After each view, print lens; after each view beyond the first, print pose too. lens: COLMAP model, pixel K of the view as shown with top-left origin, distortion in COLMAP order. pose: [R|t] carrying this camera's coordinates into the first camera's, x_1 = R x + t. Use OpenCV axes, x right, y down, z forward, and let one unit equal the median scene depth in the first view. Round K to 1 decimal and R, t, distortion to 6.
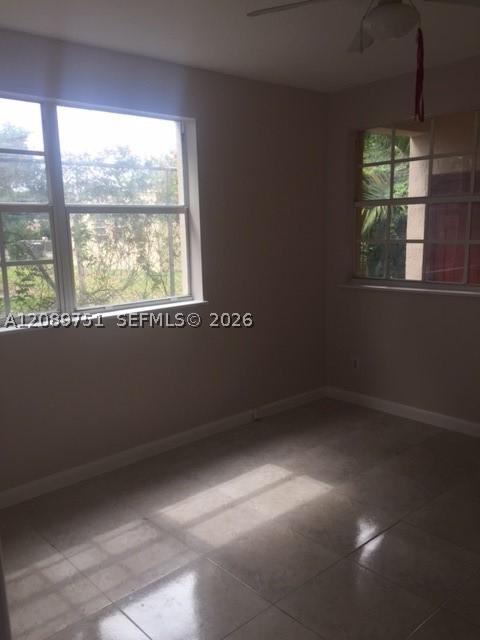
lens RADIAL K [[561.9, 0, 240.0], [0, 561.9, 320.0], [0, 0, 1]] dist [0.069436, -0.002519]
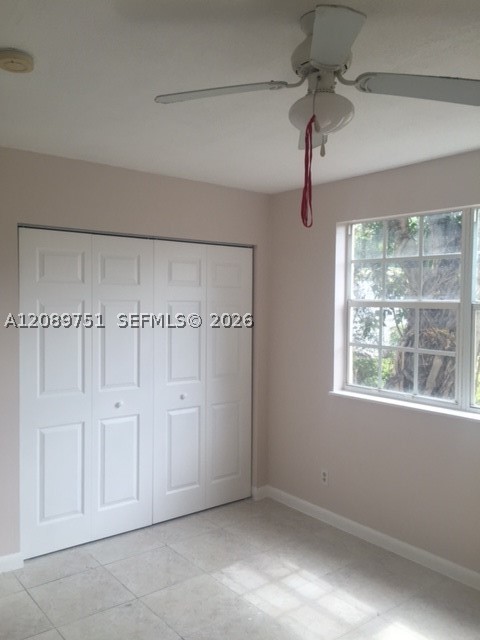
lens RADIAL K [[561.9, 0, 240.0], [0, 561.9, 320.0], [0, 0, 1]] dist [0.069436, -0.002519]
pose [[-0.058526, 0.043197, -0.997351, 0.855028], [-0.193962, 0.979532, 0.053807, -0.152761], [0.979262, 0.196597, -0.048949, 0.782274]]
